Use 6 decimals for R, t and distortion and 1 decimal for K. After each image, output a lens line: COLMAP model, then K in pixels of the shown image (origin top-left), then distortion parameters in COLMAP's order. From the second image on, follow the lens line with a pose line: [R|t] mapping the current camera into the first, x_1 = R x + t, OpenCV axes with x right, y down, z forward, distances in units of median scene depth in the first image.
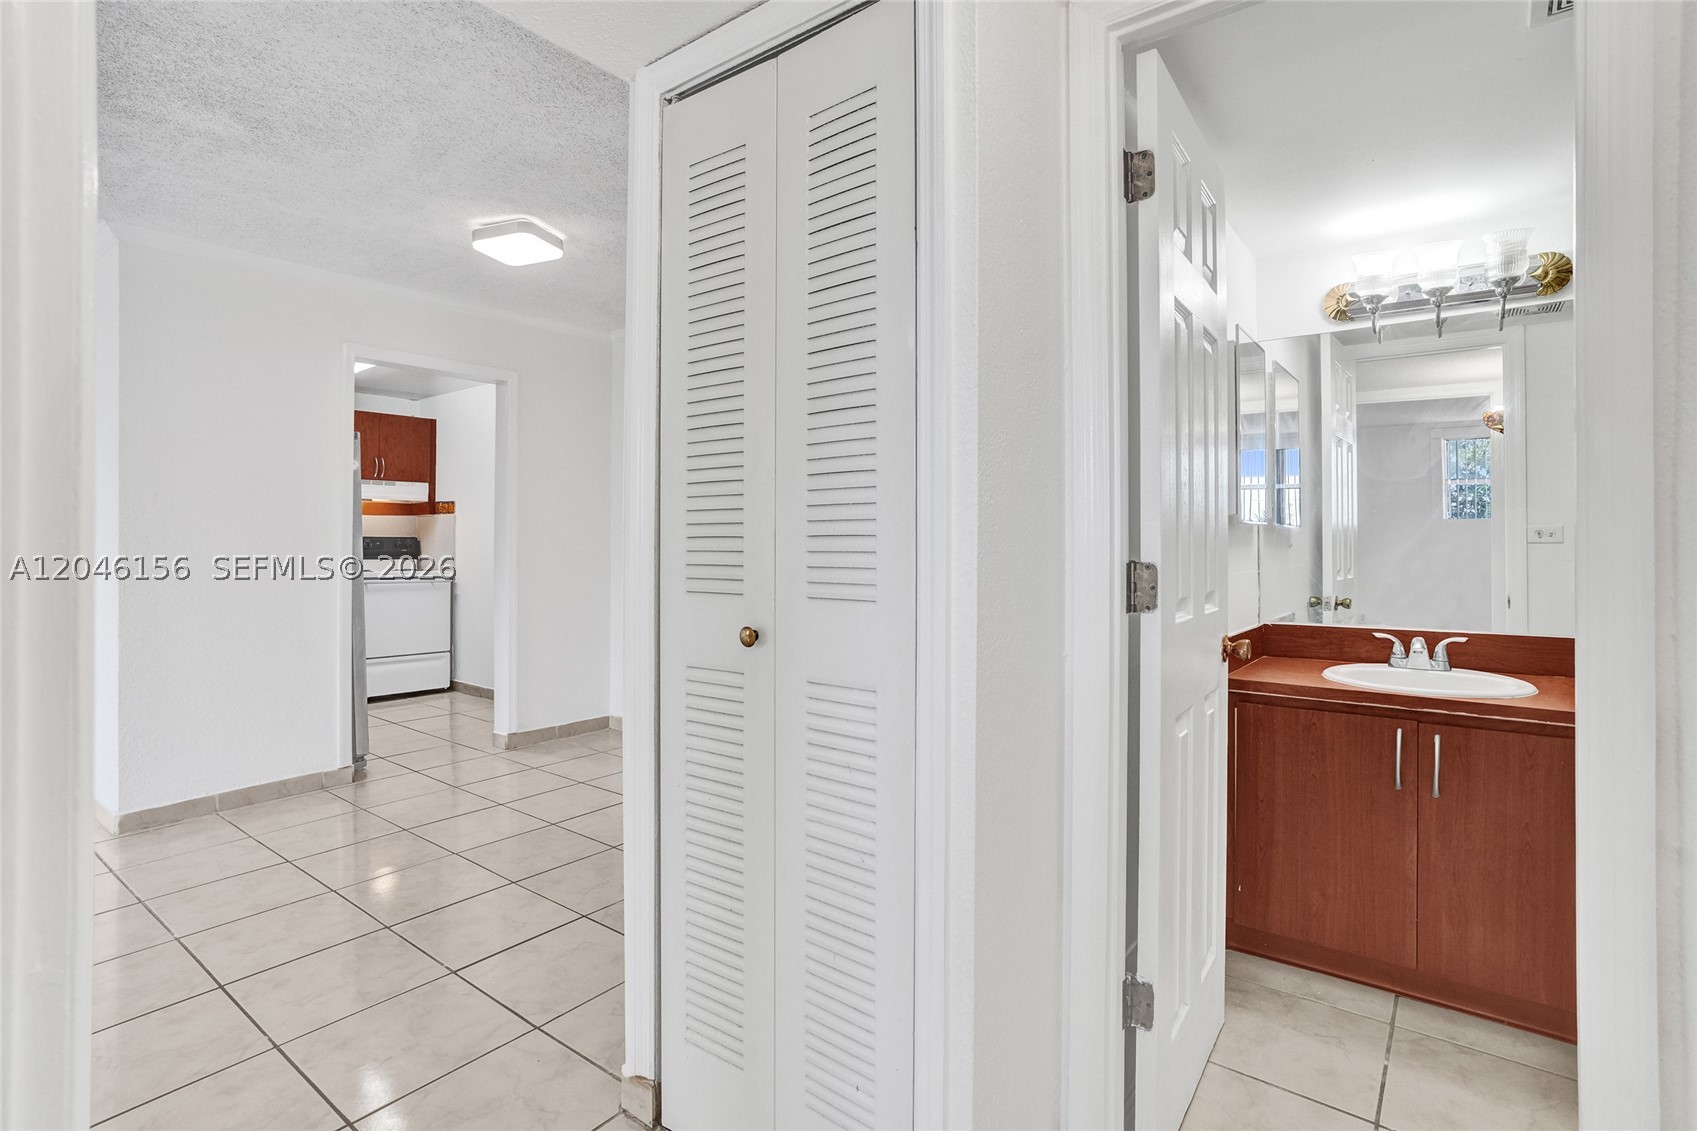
lens RADIAL K [[814.7, 0, 849.1], [0, 814.7, 541.0], [0, 0, 1]] dist [-0.044312, 0.018789]
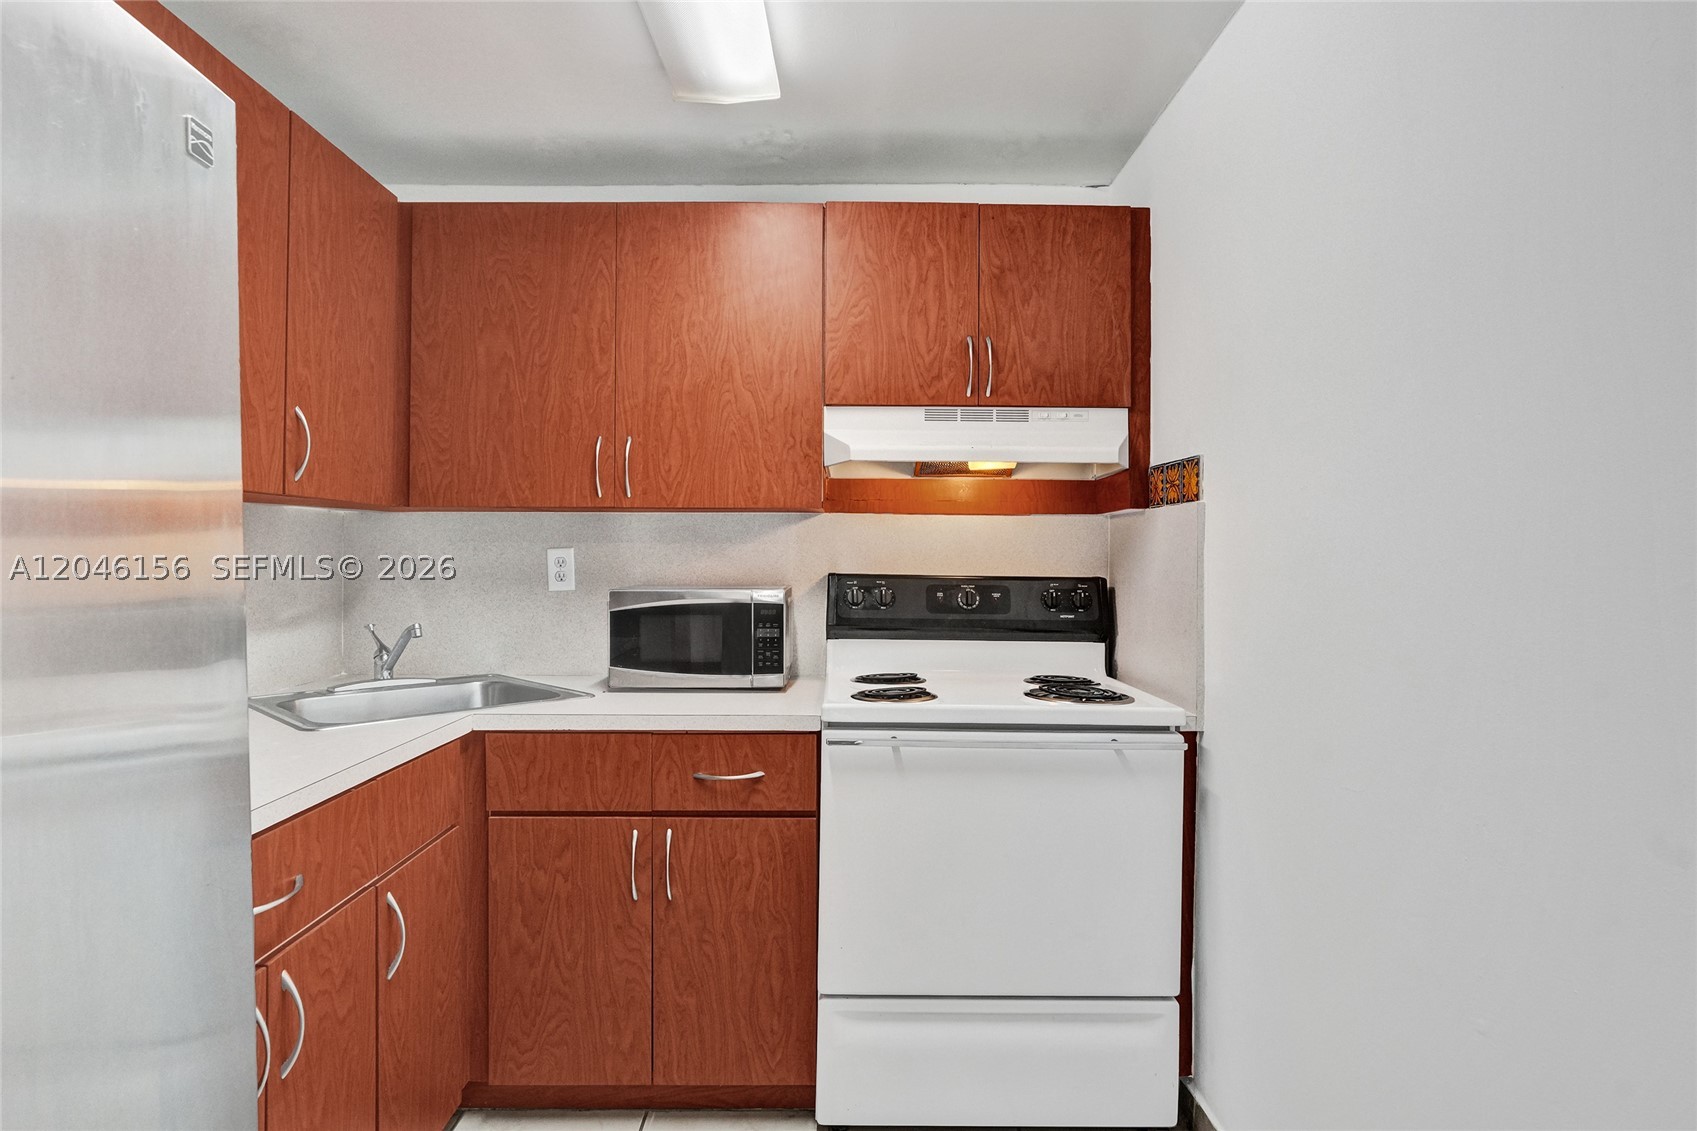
lens RADIAL K [[887.2, 0, 837.3], [0, 887.2, 558.3], [0, 0, 1]] dist [-0.022432, 0.005944]
pose [[0.611563, 0.008411, -0.791151, -0.317717], [0.002342, 0.999920, 0.012441, -0.017561], [0.791193, -0.009462, 0.611494, 0.700183]]
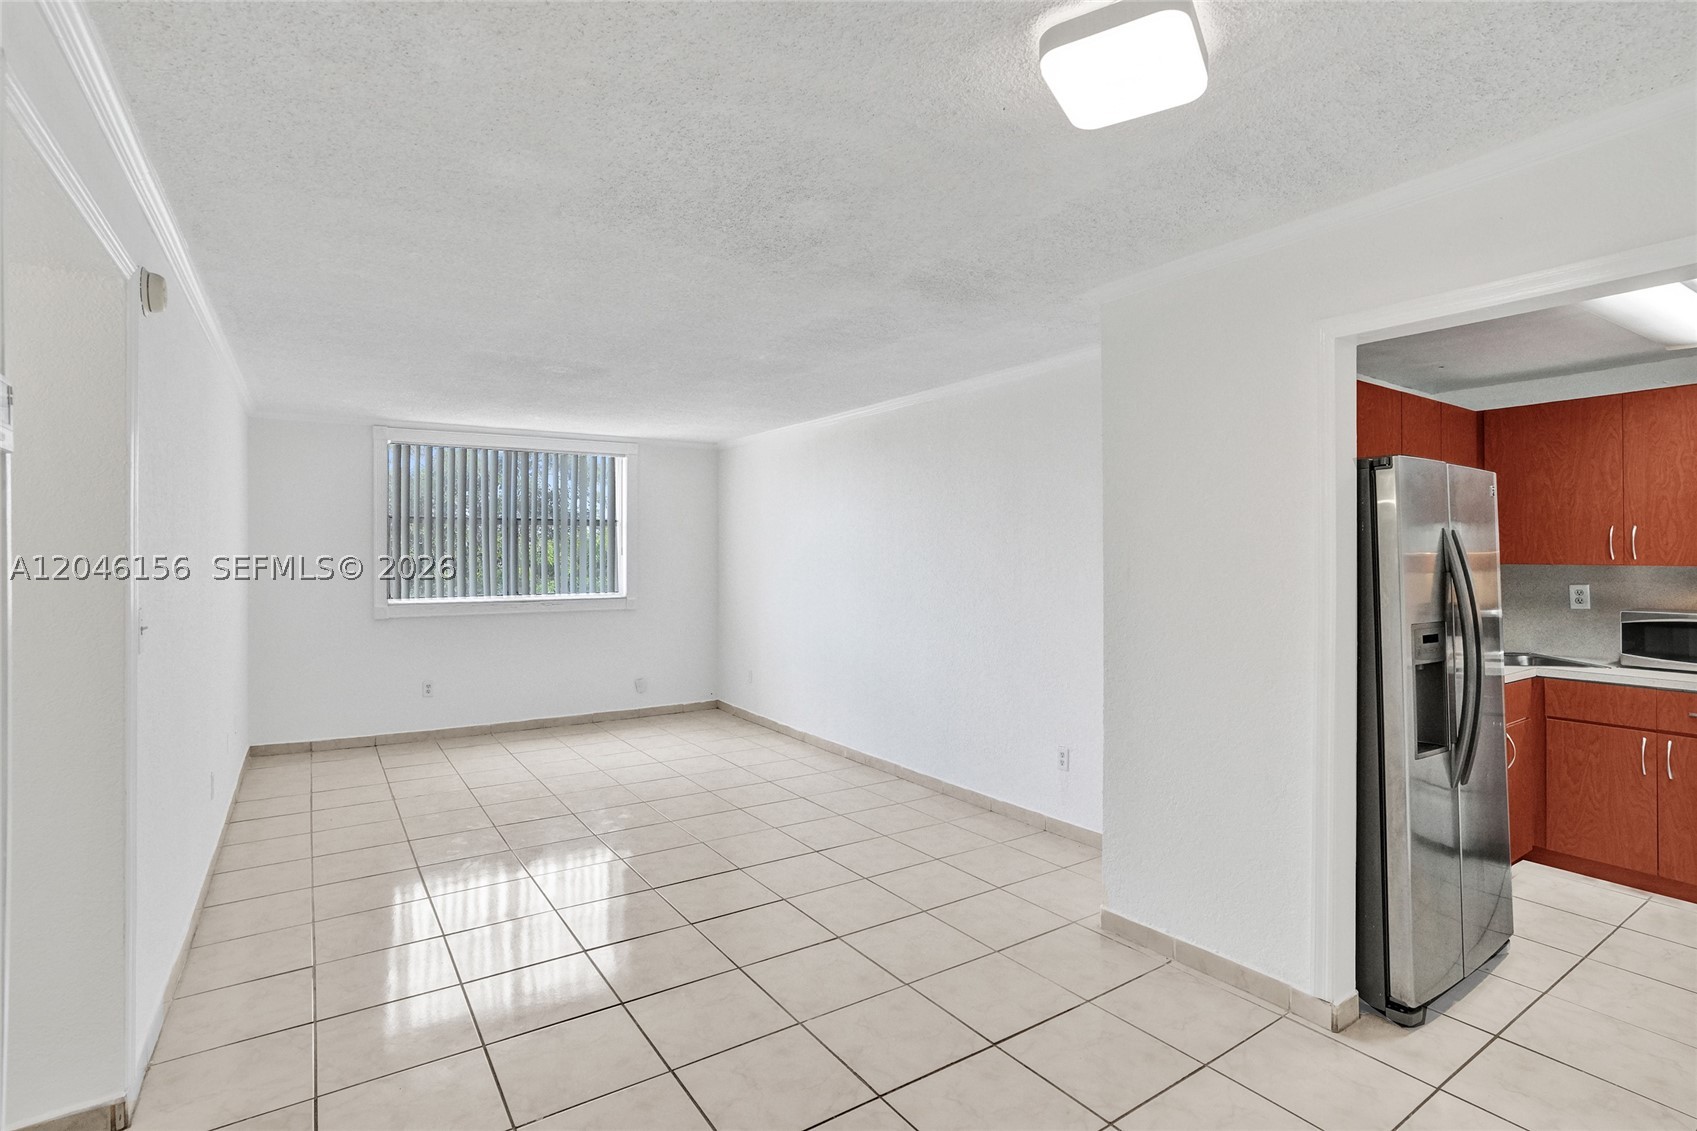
lens RADIAL K [[814.7, 0, 834.3], [0, 814.7, 548.4], [0, 0, 1]] dist [-0.044312, 0.018789]
pose [[-0.329153, -0.006622, -0.944253, 0.072083], [0.010324, 0.999890, -0.010611, -0.045370], [0.944220, -0.013241, -0.329049, 0.499030]]
